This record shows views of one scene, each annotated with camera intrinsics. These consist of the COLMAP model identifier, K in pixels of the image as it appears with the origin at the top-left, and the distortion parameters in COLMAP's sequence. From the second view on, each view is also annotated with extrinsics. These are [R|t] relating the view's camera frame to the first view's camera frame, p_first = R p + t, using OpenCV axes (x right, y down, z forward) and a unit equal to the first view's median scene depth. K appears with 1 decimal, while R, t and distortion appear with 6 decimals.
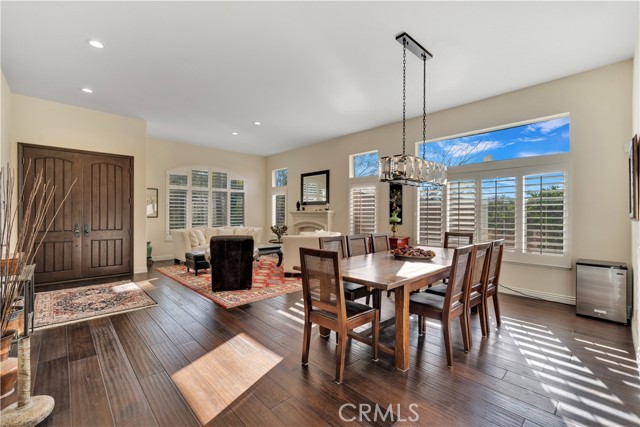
lens RADIAL K [[272.7, 0, 323.3], [0, 272.7, 214.5], [0, 0, 1]] dist [0.002040, 0.000337]
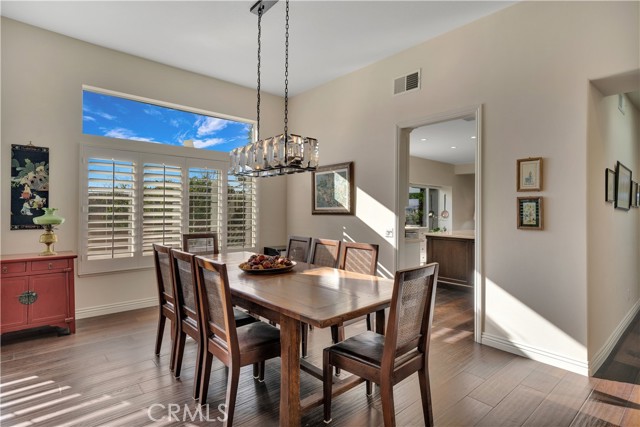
lens RADIAL K [[335.6, 0, 318.1], [0, 335.6, 205.5], [0, 0, 1]] dist [0.029719, -0.000029]
pose [[0.043994, 0.007225, 0.999006, -0.331650], [-0.006708, 0.999953, -0.006936, -0.007417], [-0.999009, -0.006396, 0.044041, 0.443707]]
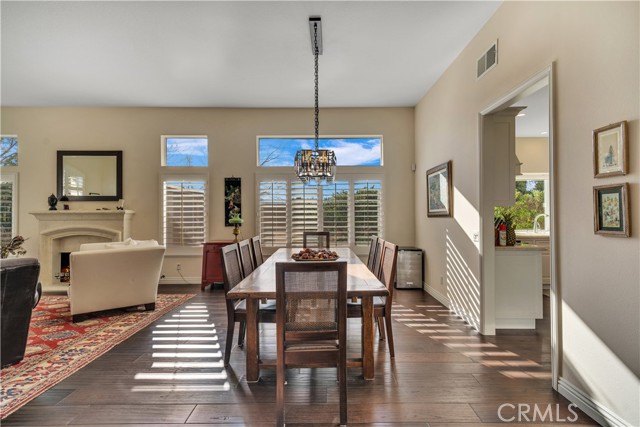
lens RADIAL K [[296.4, 0, 321.8], [0, 296.4, 212.7], [0, 0, 1]] dist [0.010639, 0.000466]
pose [[0.692745, -0.003334, 0.721175, -0.212517], [0.009144, 0.999950, -0.004161, -0.000382], [-0.721125, 0.009477, 0.692740, 0.149219]]
